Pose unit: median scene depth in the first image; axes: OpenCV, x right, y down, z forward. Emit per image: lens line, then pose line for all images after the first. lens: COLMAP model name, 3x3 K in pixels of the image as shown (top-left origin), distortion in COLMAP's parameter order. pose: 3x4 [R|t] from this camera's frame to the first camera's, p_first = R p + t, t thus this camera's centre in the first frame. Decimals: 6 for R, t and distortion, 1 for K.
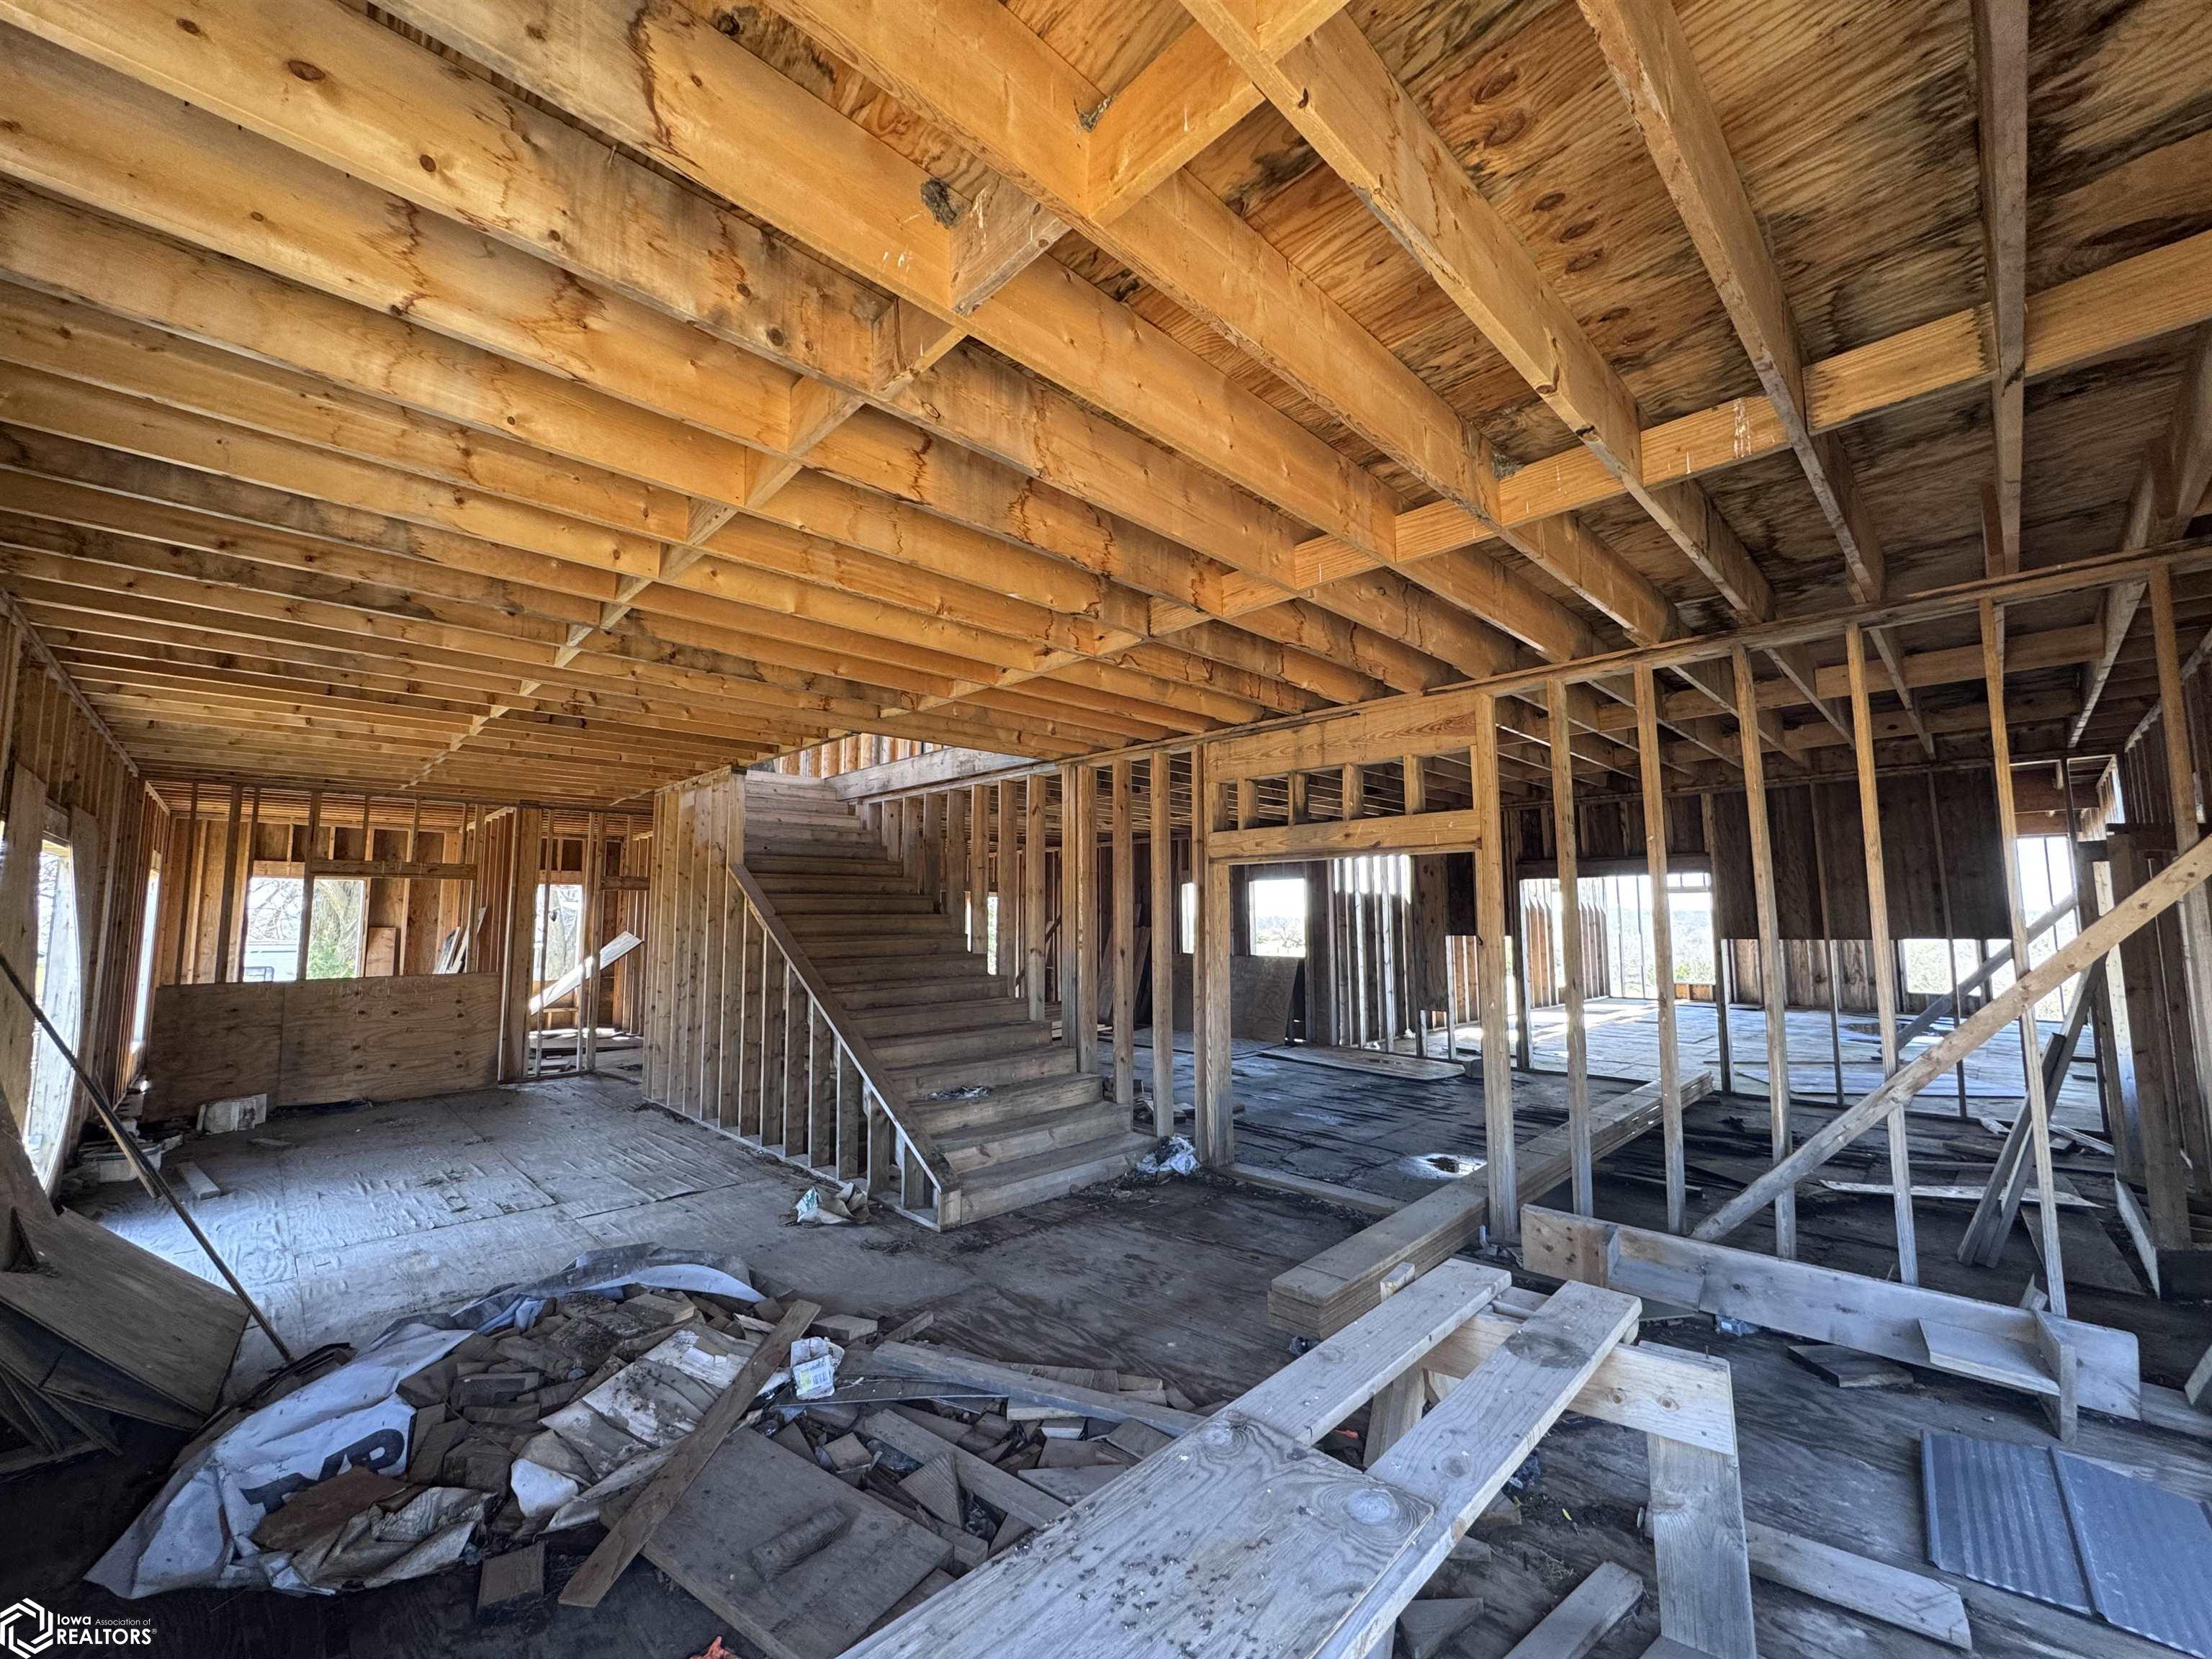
lens RADIAL K [[890.5, 0, 1111.2], [0, 890.5, 832.6], [0, 0, 1]] dist [-0.010097, -0.000163]
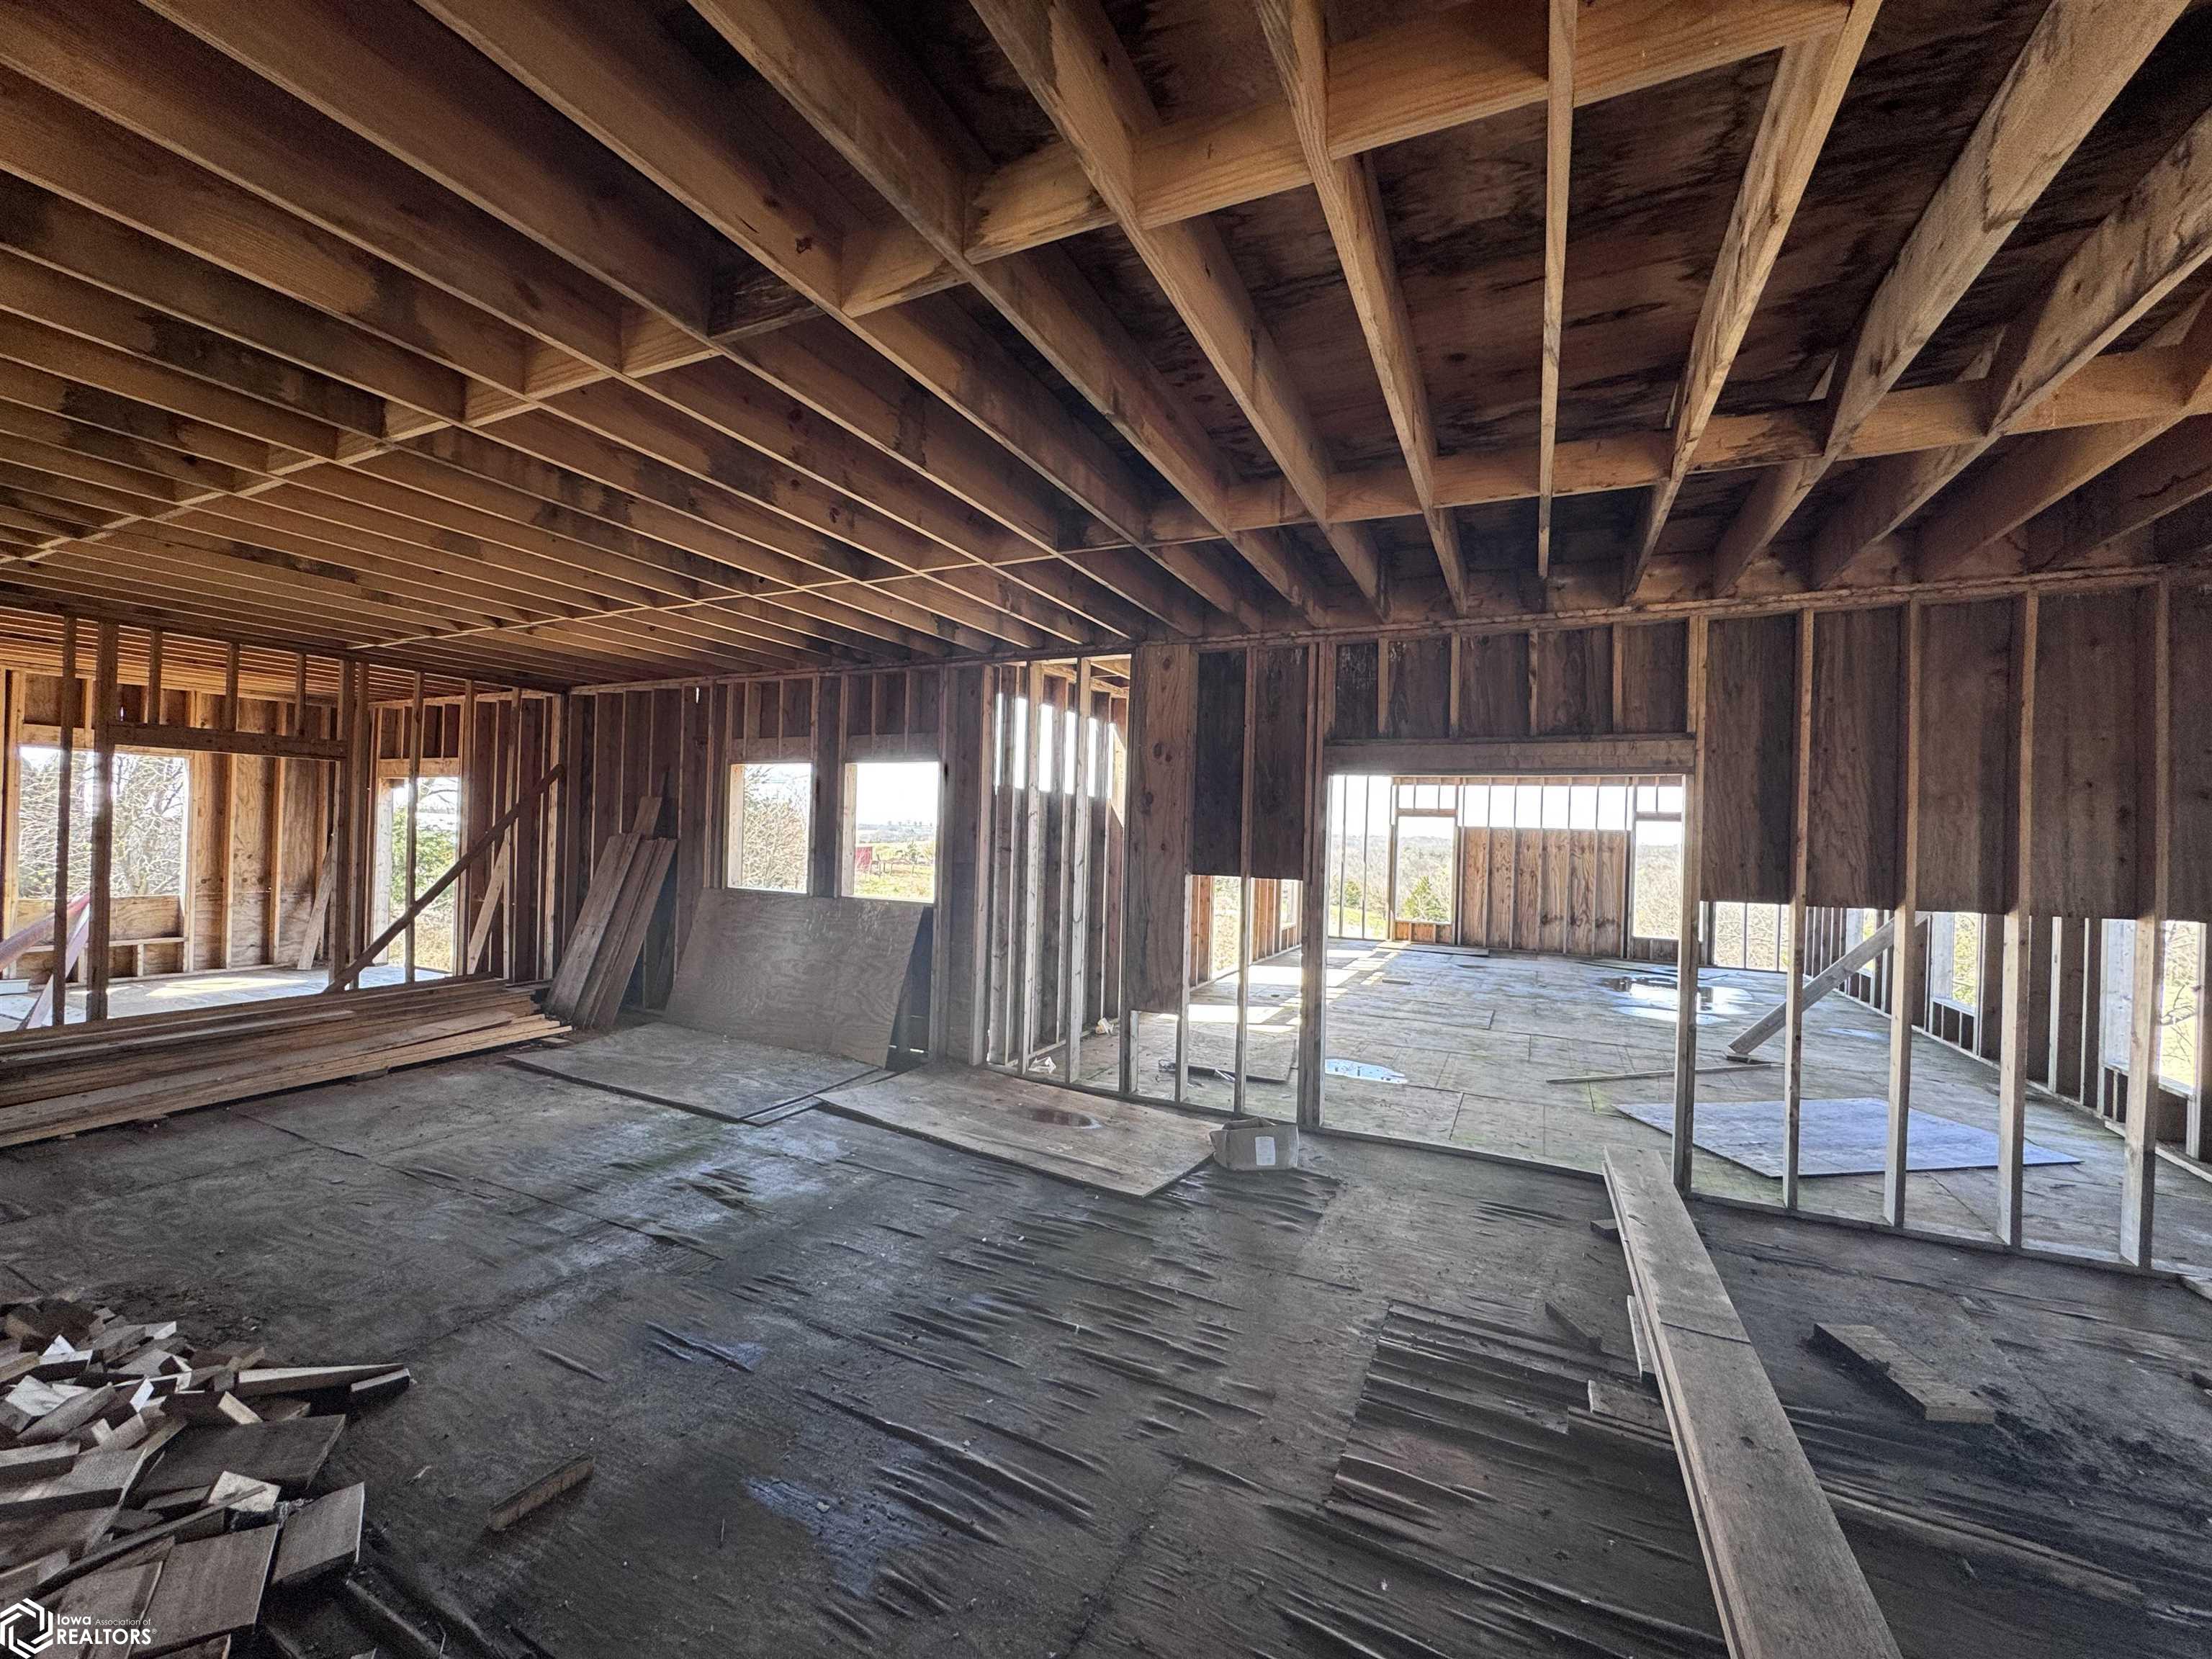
lens RADIAL K [[890.5, 0, 1102.5], [0, 890.5, 836.8], [0, 0, 1]] dist [-0.010097, -0.000163]
pose [[0.945620, 0.030748, 0.323816, 0.140056], [-0.064473, 0.993488, 0.093941, 0.042071], [-0.318819, -0.109710, 0.941445, 0.465371]]
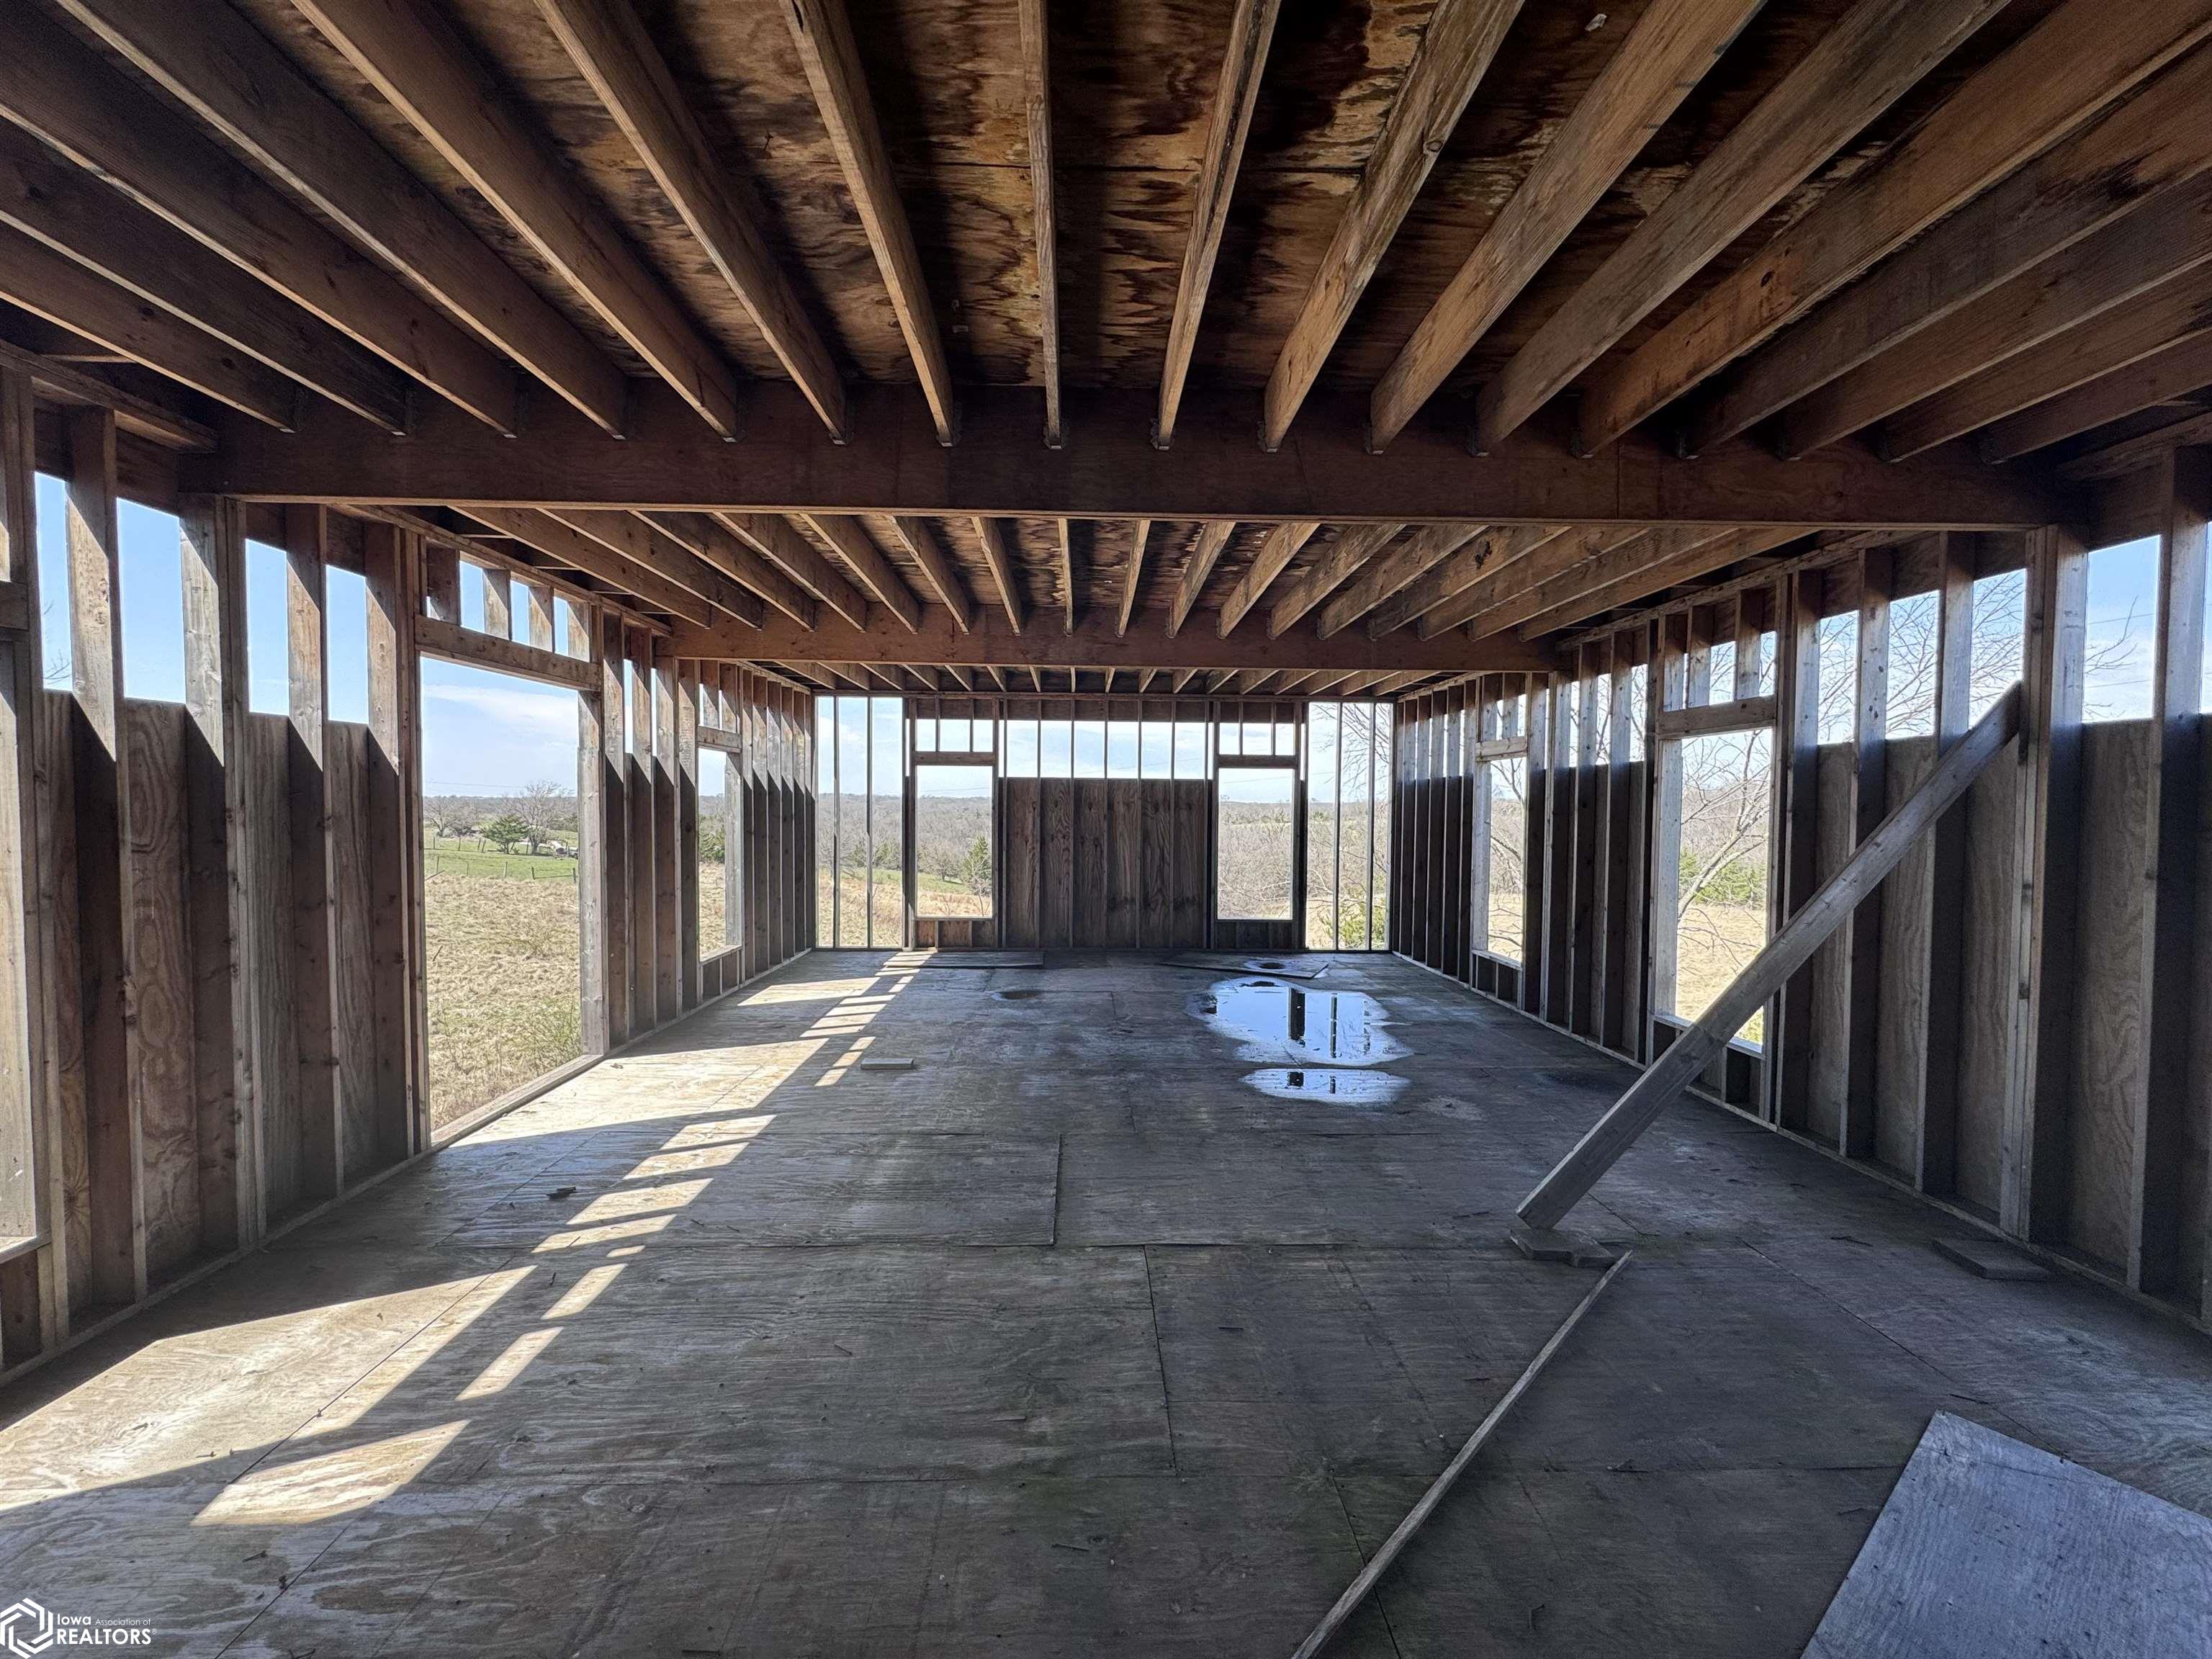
lens RADIAL K [[890.5, 0, 1104.3], [0, 890.5, 836.4], [0, 0, 1]] dist [-0.010097, -0.000163]
pose [[0.686362, -0.017697, 0.727045, 0.473463], [-0.079412, 0.991902, 0.099112, 0.076711], [-0.722912, -0.125763, 0.679398, 0.831636]]
